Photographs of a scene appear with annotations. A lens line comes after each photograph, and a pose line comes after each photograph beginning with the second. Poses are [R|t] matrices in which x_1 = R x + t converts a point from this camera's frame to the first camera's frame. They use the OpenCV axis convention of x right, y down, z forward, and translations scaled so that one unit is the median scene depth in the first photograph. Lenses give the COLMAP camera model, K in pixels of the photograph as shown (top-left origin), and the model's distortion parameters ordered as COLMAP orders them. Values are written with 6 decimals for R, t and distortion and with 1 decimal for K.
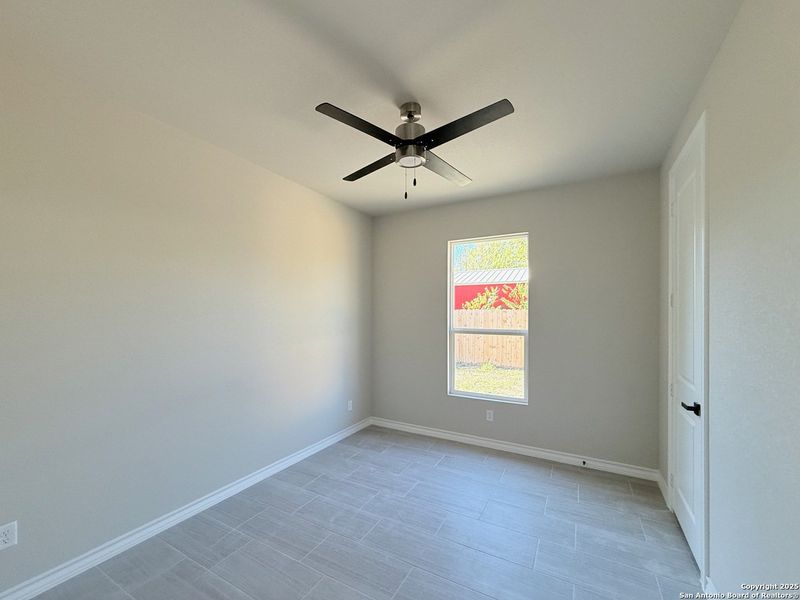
lens RADIAL K [[322.0, 0, 391.8], [0, 322.0, 304.8], [0, 0, 1]] dist [0.002671, 0.000122]
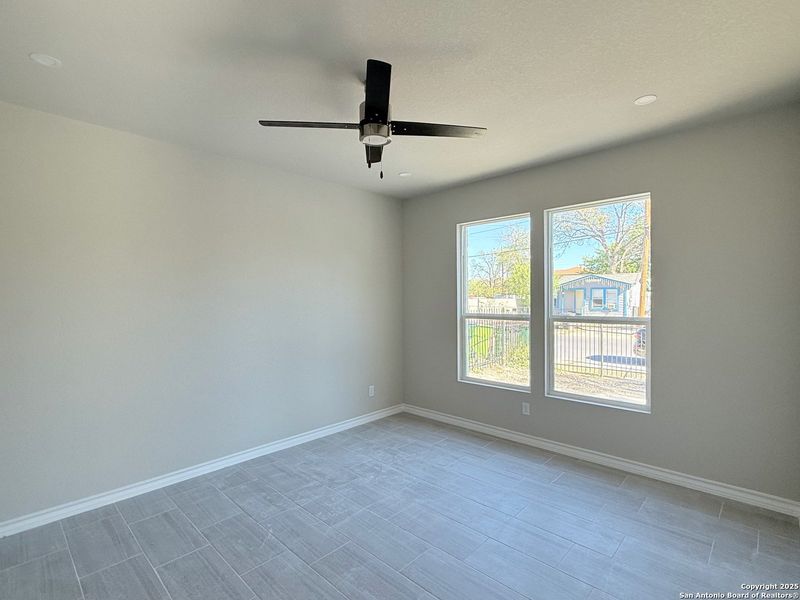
lens RADIAL K [[387.2, 0, 398.8], [0, 387.2, 300.6], [0, 0, 1]] dist [0.001420, 0.002019]
pose [[0.962812, -0.013101, -0.269856, 0.308969], [0.021622, 0.999356, 0.028627, -0.004454], [0.269307, -0.033398, 0.962475, -0.177970]]
